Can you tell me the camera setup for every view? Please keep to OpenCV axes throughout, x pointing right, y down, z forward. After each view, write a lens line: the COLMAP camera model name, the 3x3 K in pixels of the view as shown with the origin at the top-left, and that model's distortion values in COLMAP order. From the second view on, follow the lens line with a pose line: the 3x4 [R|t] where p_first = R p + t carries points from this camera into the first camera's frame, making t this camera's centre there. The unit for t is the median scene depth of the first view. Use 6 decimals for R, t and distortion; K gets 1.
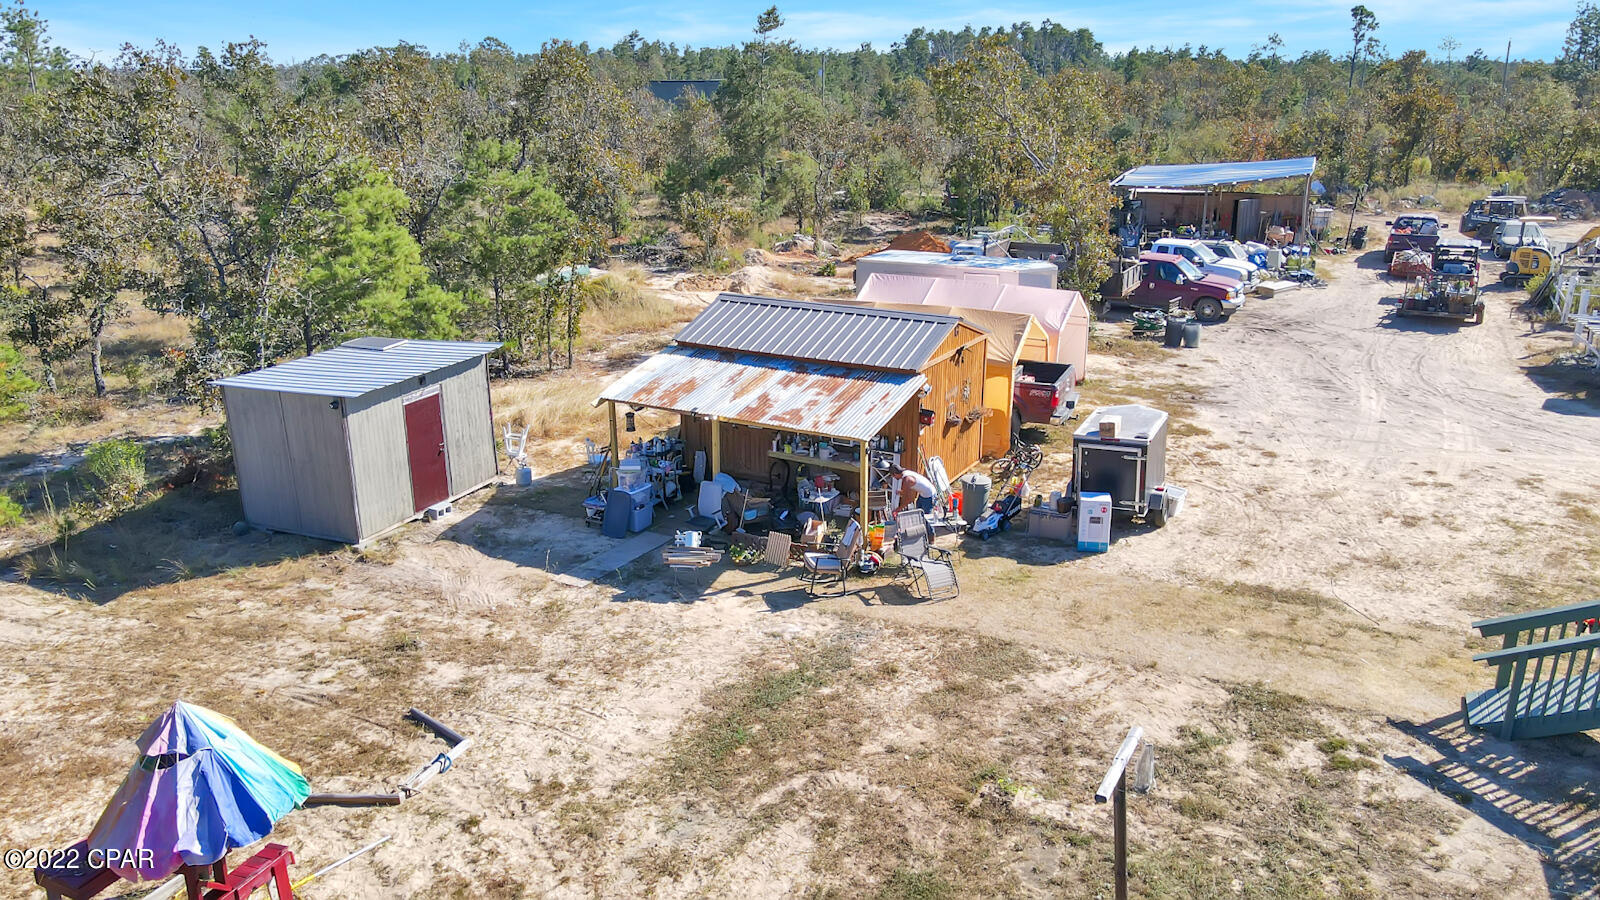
lens RADIAL K [[1173.4, 0, 794.9], [0, 1173.4, 454.3], [0, 0, 1]] dist [0.001135, 0.024480]
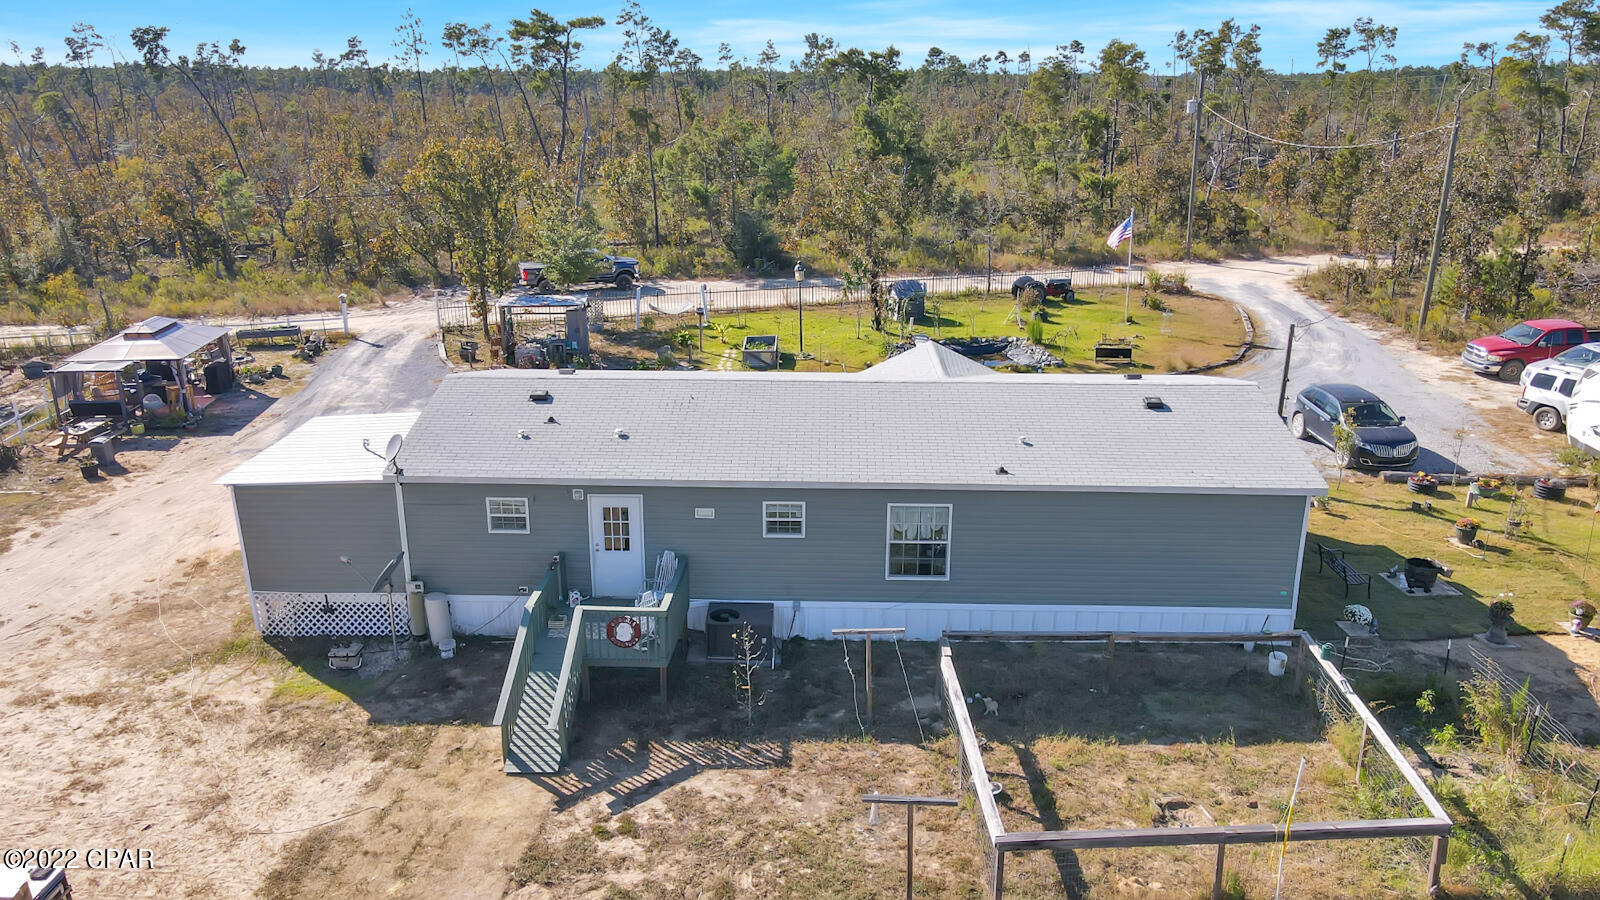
lens RADIAL K [[1173.4, 0, 793.5], [0, 1173.4, 453.1], [0, 0, 1]] dist [0.001135, 0.024480]
pose [[-0.386288, -0.277415, 0.879672, -0.438182], [0.284884, 0.871189, 0.399839, -0.389027], [-0.877282, 0.405057, -0.257498, 0.659517]]
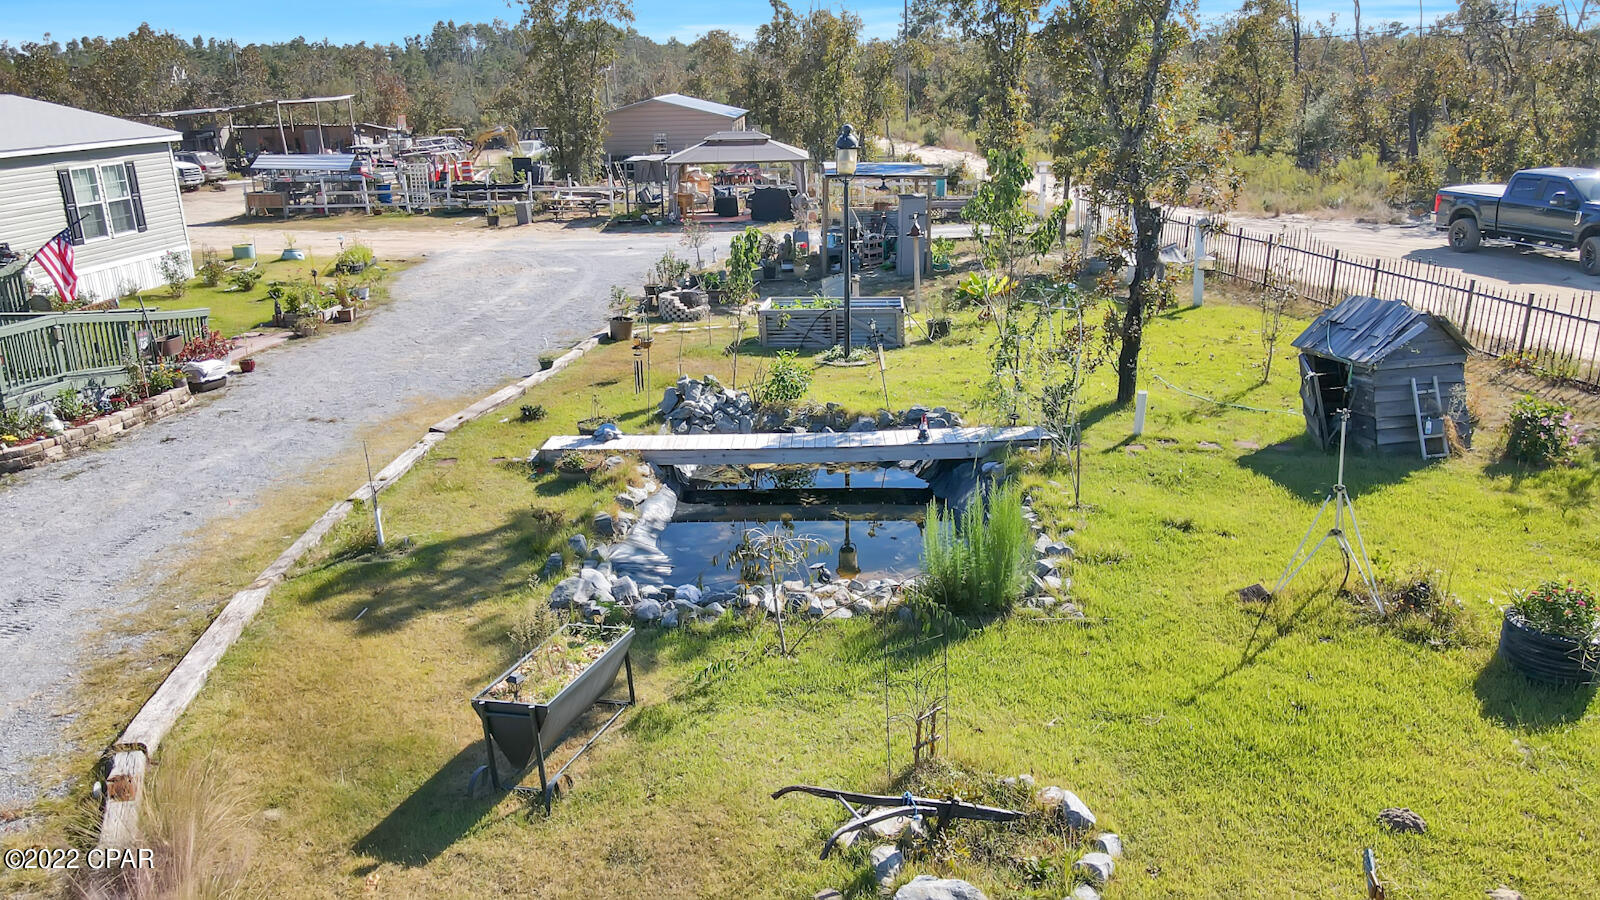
lens RADIAL K [[1173.4, 0, 791.6], [0, 1173.4, 451.0], [0, 0, 1]] dist [0.001135, 0.024480]
pose [[0.959964, -0.102146, 0.260836, 1.351166], [0.102816, 0.994638, 0.011111, 0.441834], [-0.260573, 0.016152, 0.965319, -0.942629]]
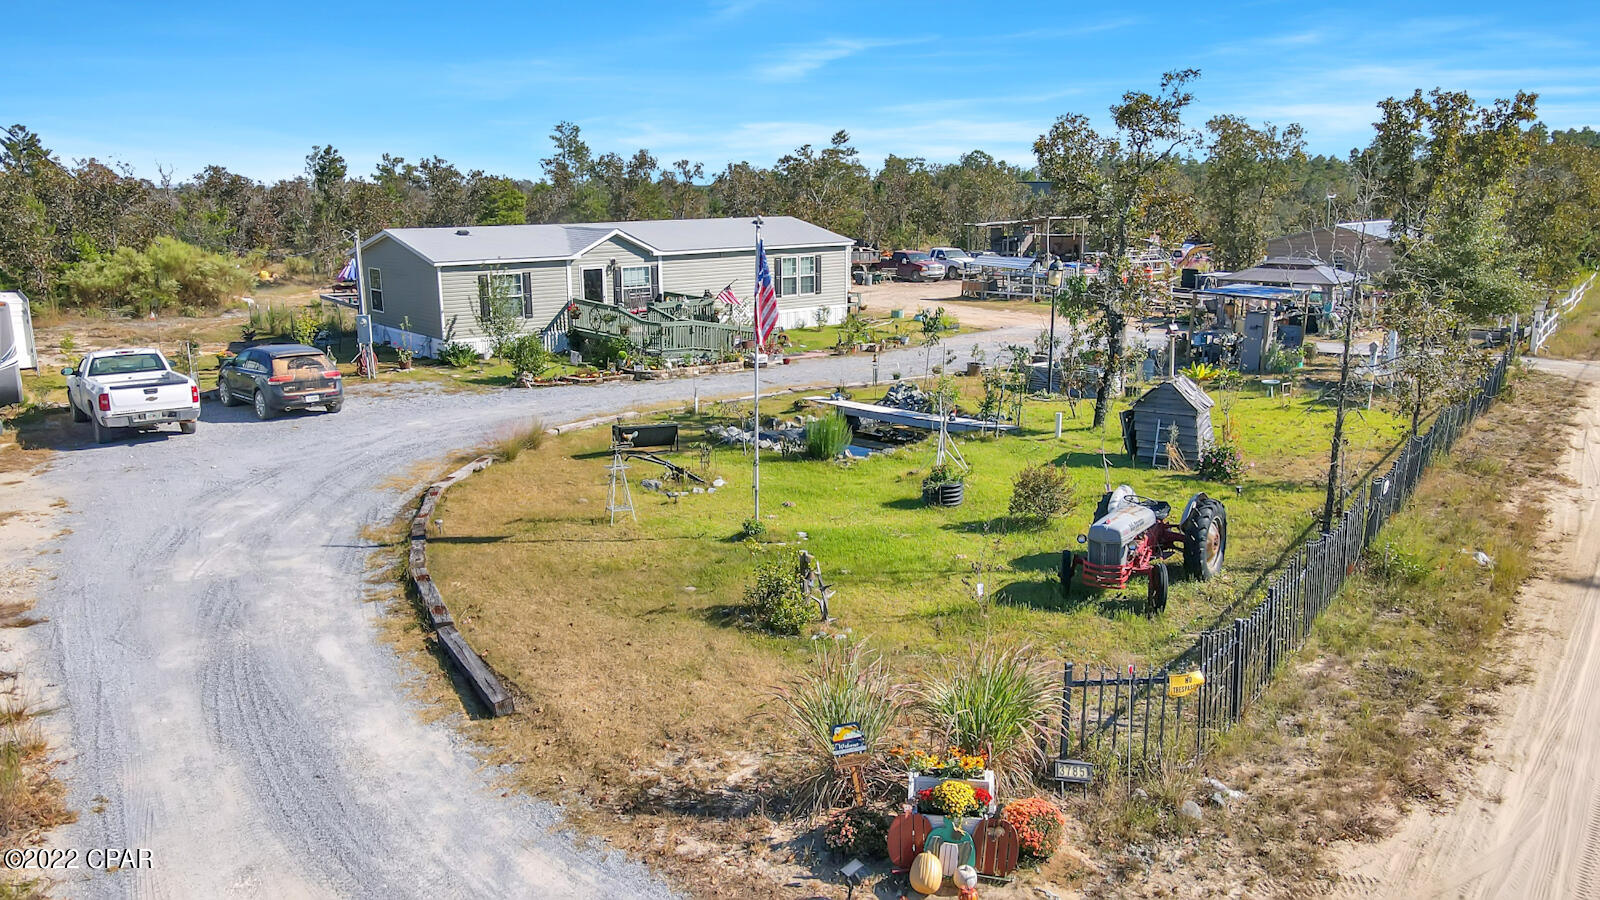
lens RADIAL K [[1173.4, 0, 792.1], [0, 1173.4, 453.2], [0, 0, 1]] dist [0.001135, 0.024480]
pose [[0.884507, 0.098687, -0.455970, 2.073340], [-0.139297, 0.988652, -0.056237, 0.589227], [0.445246, 0.113257, 0.888217, -1.549607]]
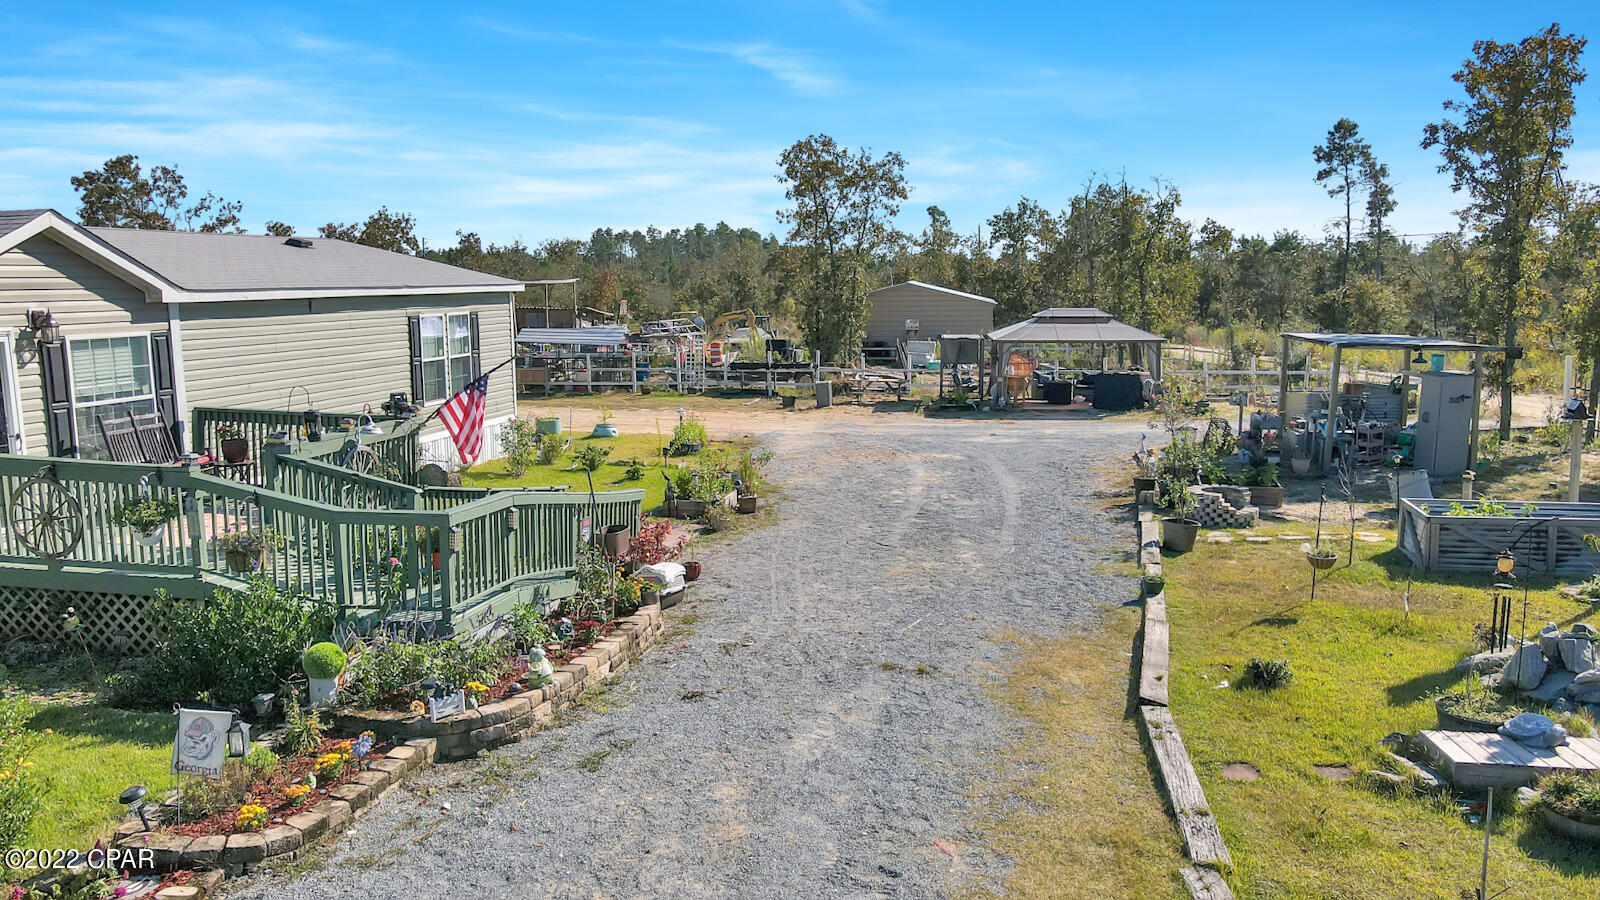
lens RADIAL K [[1173.4, 0, 789.2], [0, 1173.4, 450.7], [0, 0, 1]] dist [0.001135, 0.024480]
pose [[0.983390, -0.029823, 0.179040, 1.110200], [0.060023, 0.984345, -0.165716, 0.383266], [-0.171295, 0.173710, 0.969785, -0.571366]]
